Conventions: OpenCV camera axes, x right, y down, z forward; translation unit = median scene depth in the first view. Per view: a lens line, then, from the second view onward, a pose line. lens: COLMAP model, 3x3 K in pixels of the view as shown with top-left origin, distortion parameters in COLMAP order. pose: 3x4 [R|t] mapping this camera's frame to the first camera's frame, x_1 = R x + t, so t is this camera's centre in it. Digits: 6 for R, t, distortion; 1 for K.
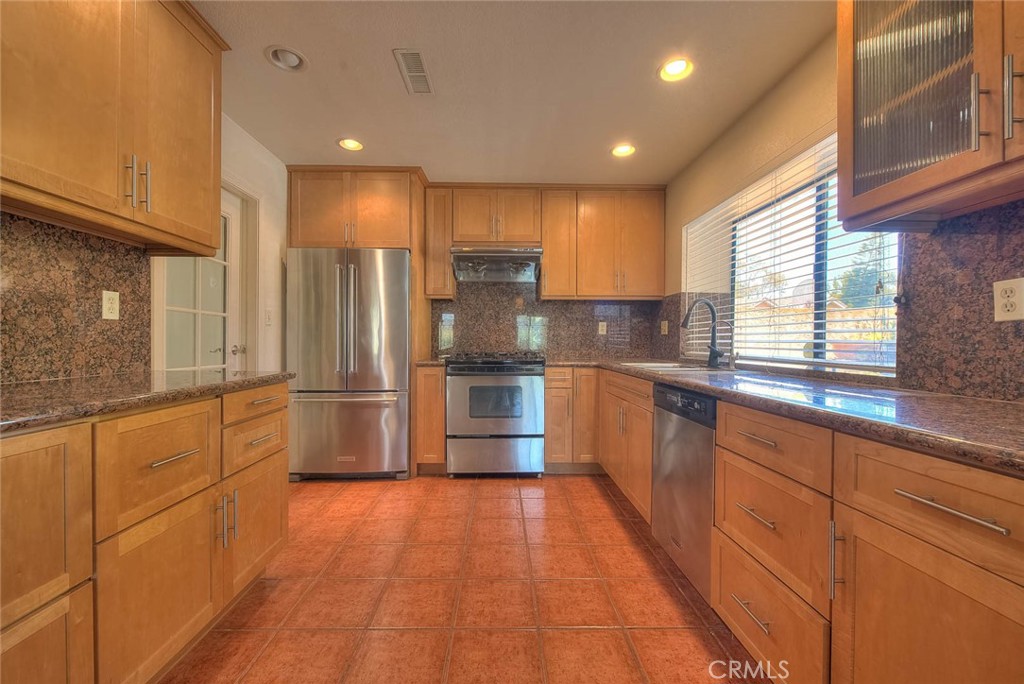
lens RADIAL K [[406.8, 0, 512.0], [0, 406.8, 342.0], [0, 0, 1]] dist [0.000072, 0.000018]
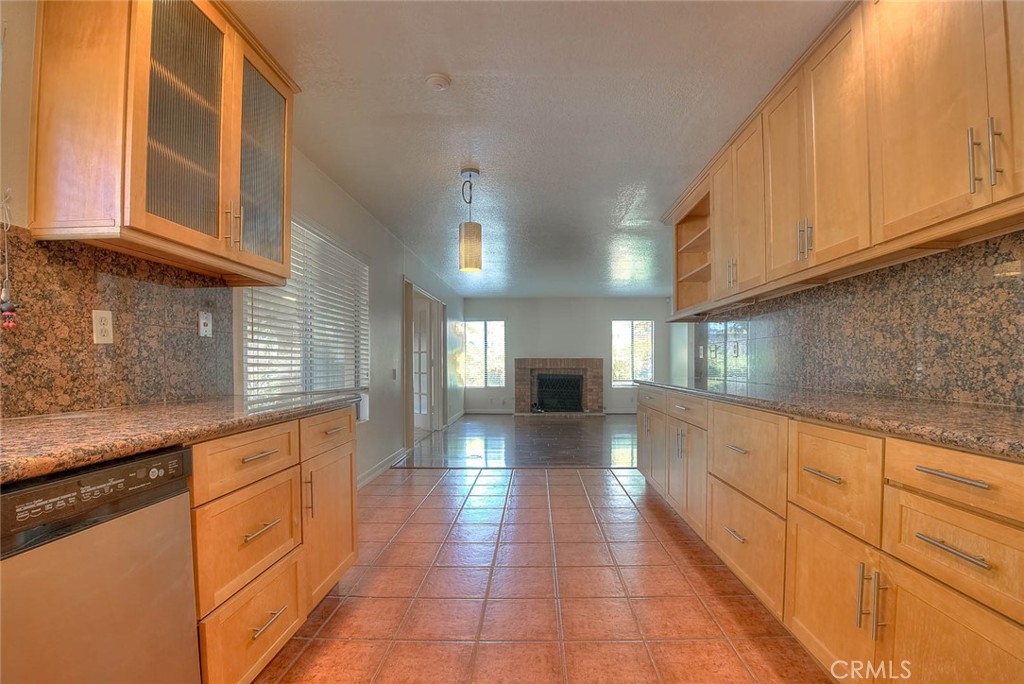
lens RADIAL K [[455.7, 0, 515.7], [0, 455.7, 367.1], [0, 0, 1]] dist [-0.044206, 0.000093]
pose [[-0.997133, -0.005263, 0.075491, -0.058094], [-0.004419, 0.999926, 0.011344, -0.000492], [-0.075545, 0.010977, -0.997082, 0.973543]]
